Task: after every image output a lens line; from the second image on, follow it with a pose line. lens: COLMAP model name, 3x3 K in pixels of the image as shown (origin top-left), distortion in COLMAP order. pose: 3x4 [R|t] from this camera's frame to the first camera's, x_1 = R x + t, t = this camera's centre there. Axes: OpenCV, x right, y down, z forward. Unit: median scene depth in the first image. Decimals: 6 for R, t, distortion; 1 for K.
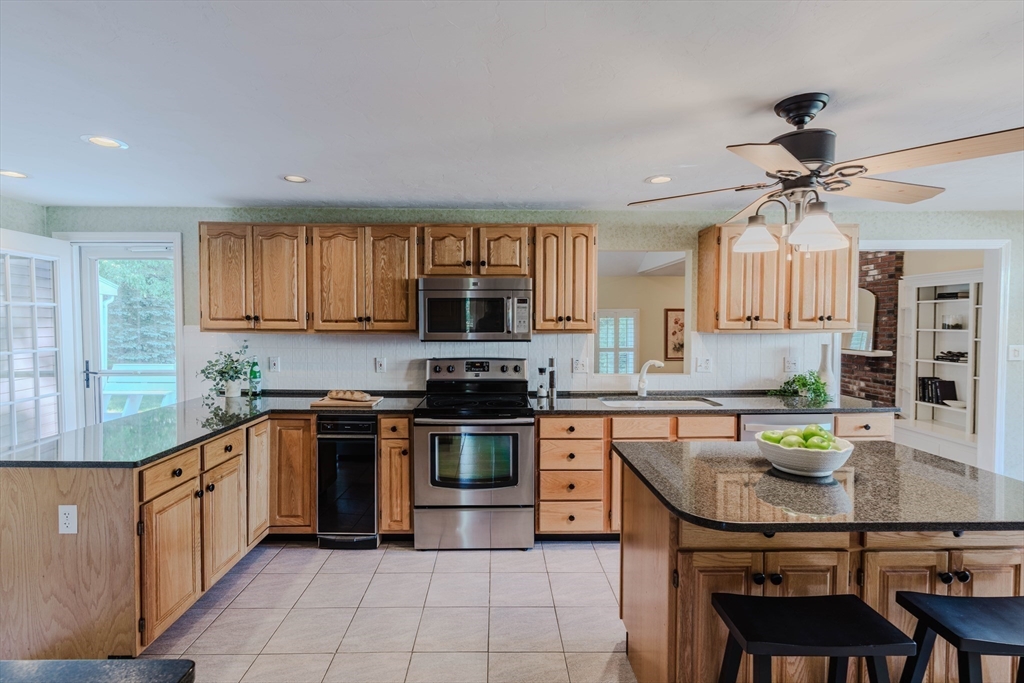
lens RADIAL K [[476.5, 0, 505.4], [0, 476.5, 336.6], [0, 0, 1]] dist [-0.002581, 0.002412]
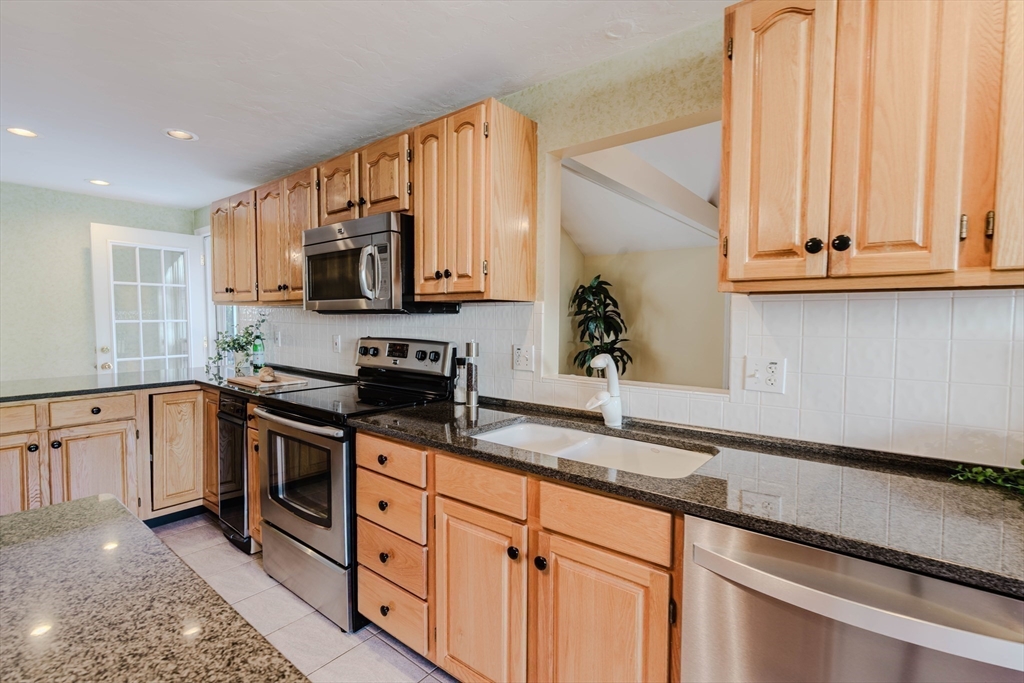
lens RADIAL K [[476.5, 0, 509.9], [0, 476.5, 339.7], [0, 0, 1]] dist [-0.002581, 0.002412]
pose [[0.767638, 0.033719, -0.639996, 0.567250], [-0.024679, 0.999430, 0.023054, 0.027710], [0.640408, -0.001903, 0.768032, 0.593445]]
